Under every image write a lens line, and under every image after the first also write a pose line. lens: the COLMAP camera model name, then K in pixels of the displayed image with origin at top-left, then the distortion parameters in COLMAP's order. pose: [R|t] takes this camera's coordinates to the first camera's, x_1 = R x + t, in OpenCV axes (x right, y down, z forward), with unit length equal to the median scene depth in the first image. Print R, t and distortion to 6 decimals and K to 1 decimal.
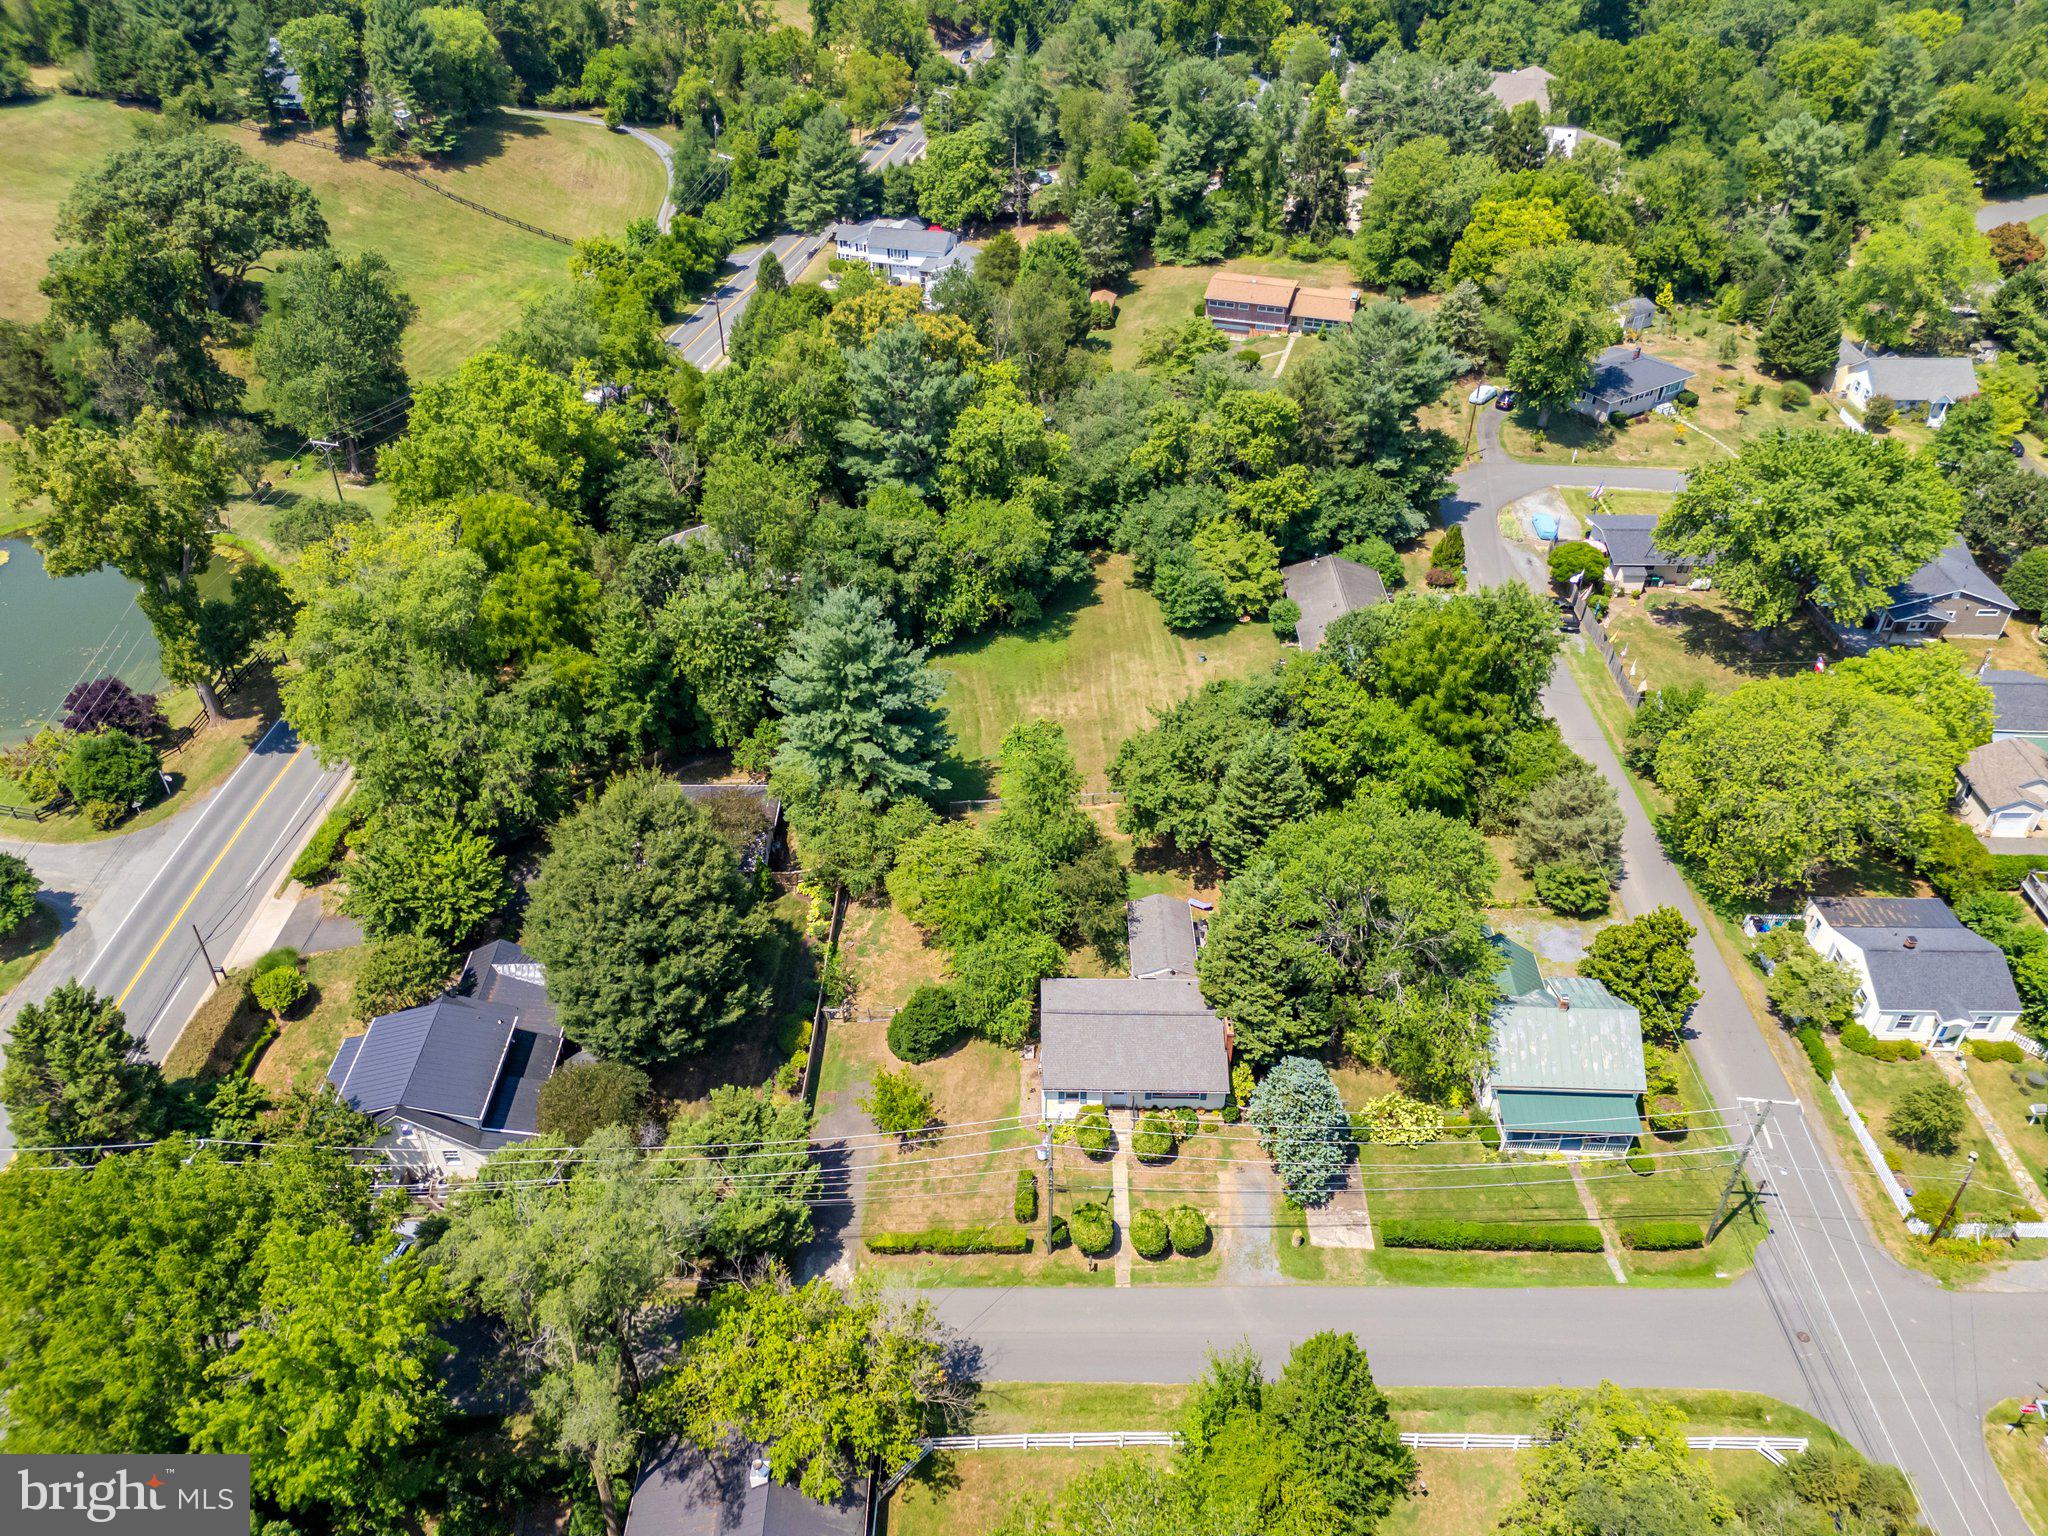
lens RADIAL K [[1453.2, 0, 1024.2], [0, 1453.2, 771.0], [0, 0, 1]] dist [0.023934, -0.005317]
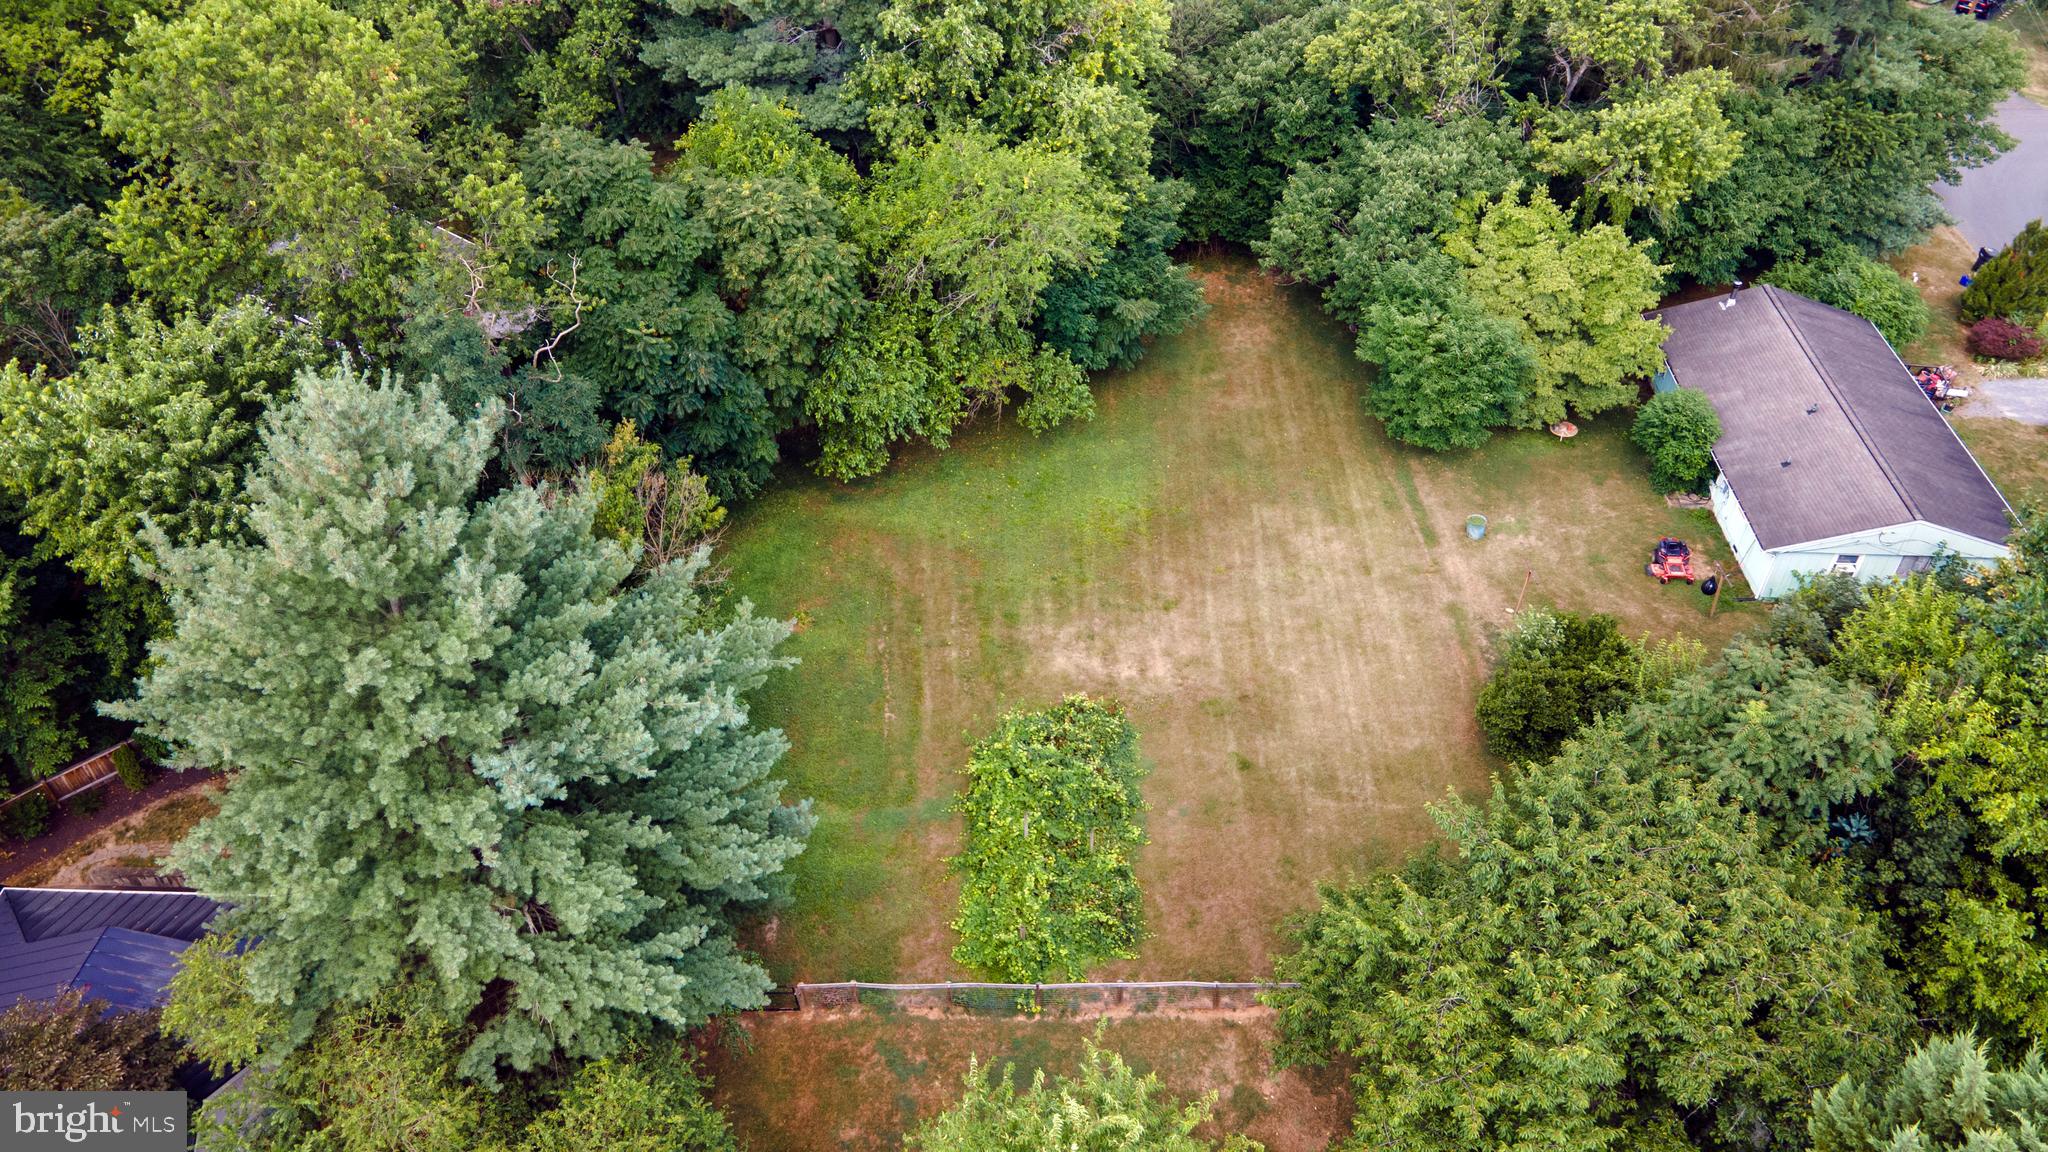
lens RADIAL K [[1451.0, 0, 1021.9], [0, 1451.0, 574.9], [0, 0, 1]] dist [0.035110, 0.000477]
pose [[0.998248, 0.029030, -0.051557, 0.013996], [-0.026448, 0.998395, 0.050079, -0.081401], [0.052928, -0.048628, 0.997414, 0.571836]]
